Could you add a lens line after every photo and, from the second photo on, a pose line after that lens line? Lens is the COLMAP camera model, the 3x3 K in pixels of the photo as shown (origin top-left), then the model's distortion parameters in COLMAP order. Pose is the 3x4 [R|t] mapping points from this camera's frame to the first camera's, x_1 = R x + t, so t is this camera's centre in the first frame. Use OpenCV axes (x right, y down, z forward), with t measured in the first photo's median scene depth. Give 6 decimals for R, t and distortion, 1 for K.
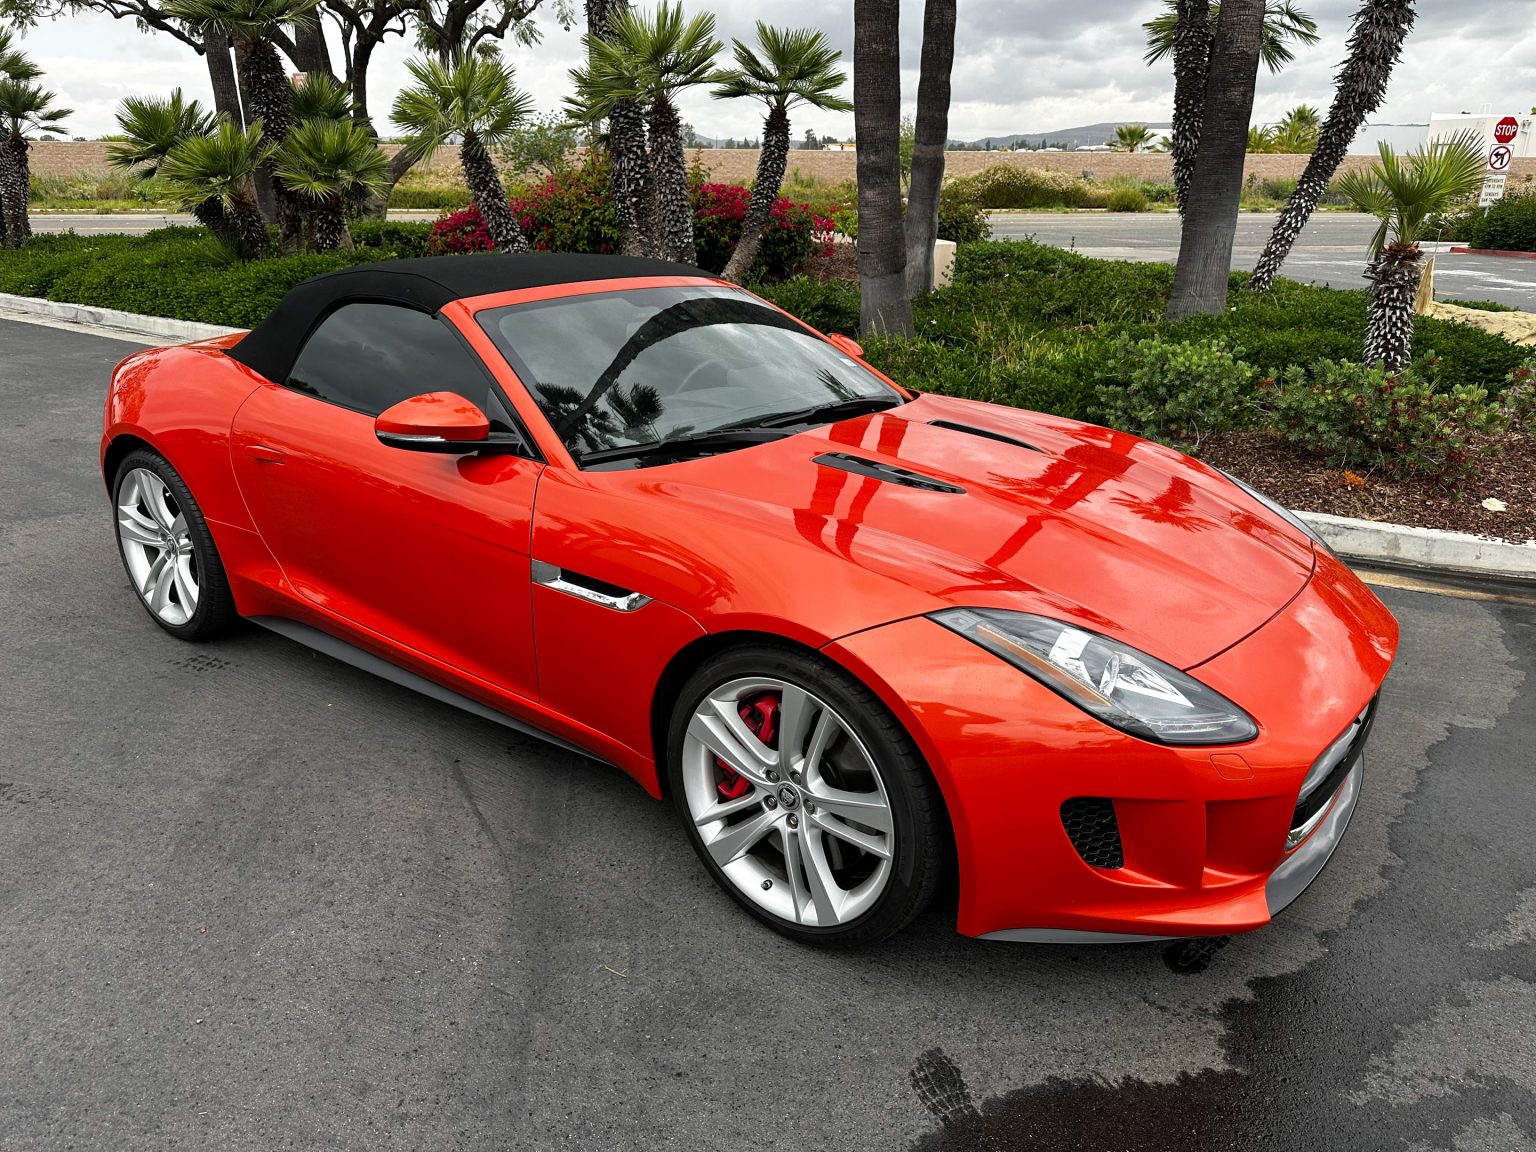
lens RADIAL K [[1090.8, 0, 772.0], [0, 1090.8, 577.1], [0, 0, 1]] dist [0.021652, -0.024624]
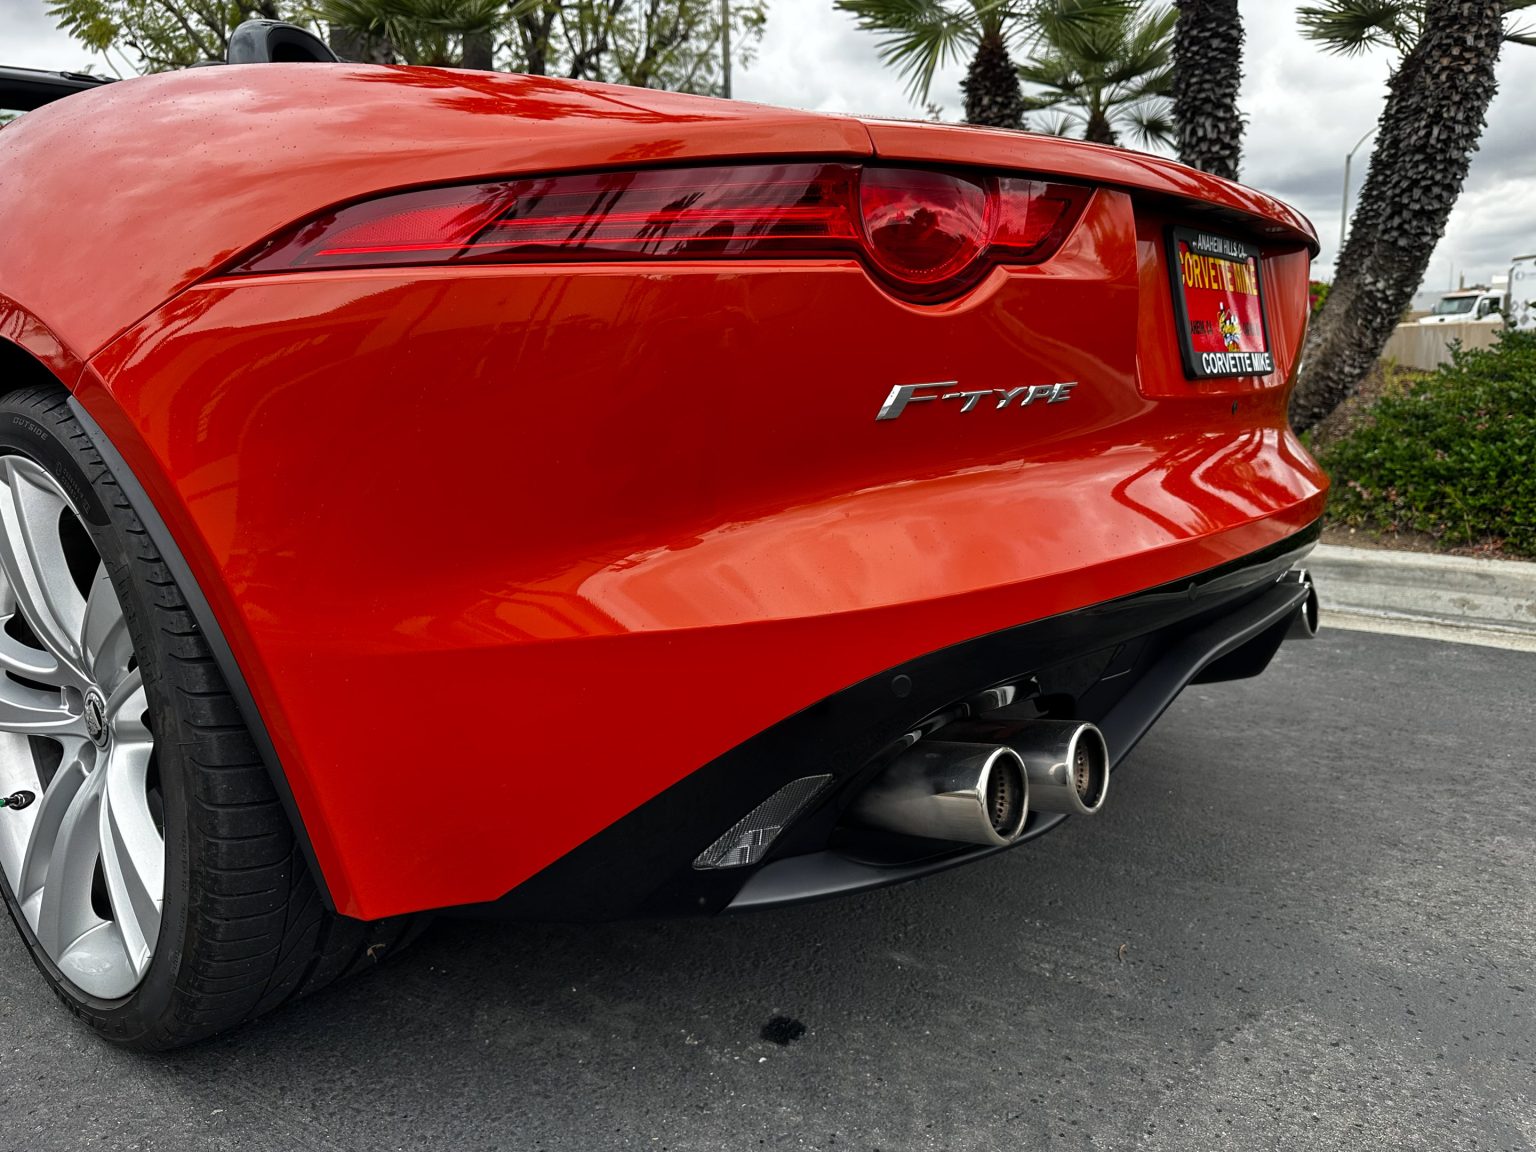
lens RADIAL K [[1090.8, 0, 766.0], [0, 1090.8, 575.1], [0, 0, 1]] dist [0.021652, -0.024624]
pose [[0.999433, -0.025861, -0.021558, -0.328420], [0.021825, 0.985195, -0.170045, -0.075201], [0.025637, 0.169479, 0.985200, 0.485403]]
